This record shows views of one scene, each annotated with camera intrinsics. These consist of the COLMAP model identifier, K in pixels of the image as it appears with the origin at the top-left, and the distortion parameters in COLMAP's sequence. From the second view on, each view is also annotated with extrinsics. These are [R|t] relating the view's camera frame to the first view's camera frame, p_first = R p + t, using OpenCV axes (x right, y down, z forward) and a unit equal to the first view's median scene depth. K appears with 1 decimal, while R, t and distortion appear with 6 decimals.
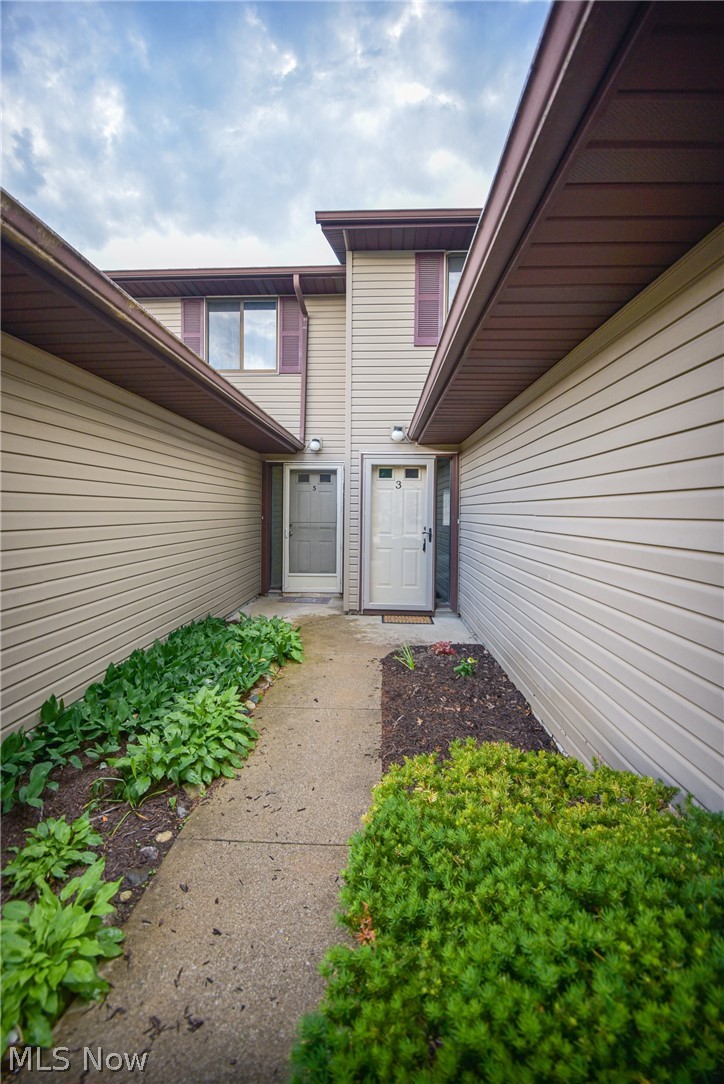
lens RADIAL K [[471.5, 0, 361.9], [0, 471.5, 523.8], [0, 0, 1]] dist [0.000095, -0.000046]
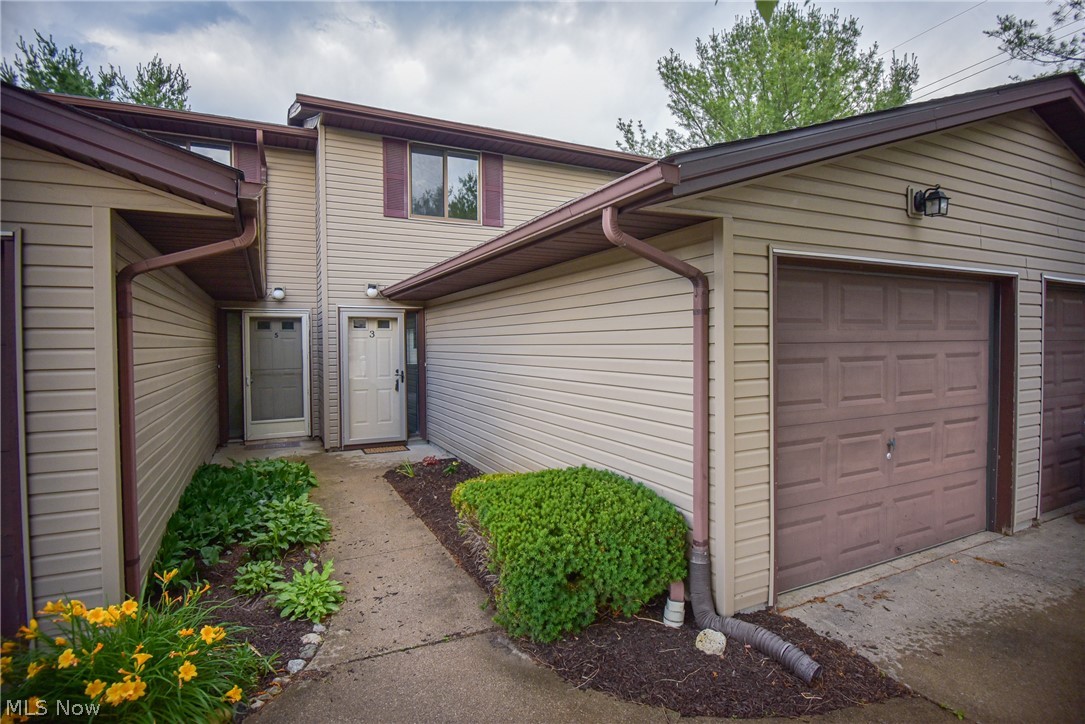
lens RADIAL K [[545.2, 0, 542.5], [0, 545.2, 362.0], [0, 0, 1]] dist [0.000105, 0.000013]
pose [[0.873213, -0.031578, 0.486315, -0.211038], [0.028974, 0.999497, 0.012875, -0.020376], [-0.486477, 0.002848, 0.873689, -0.367510]]
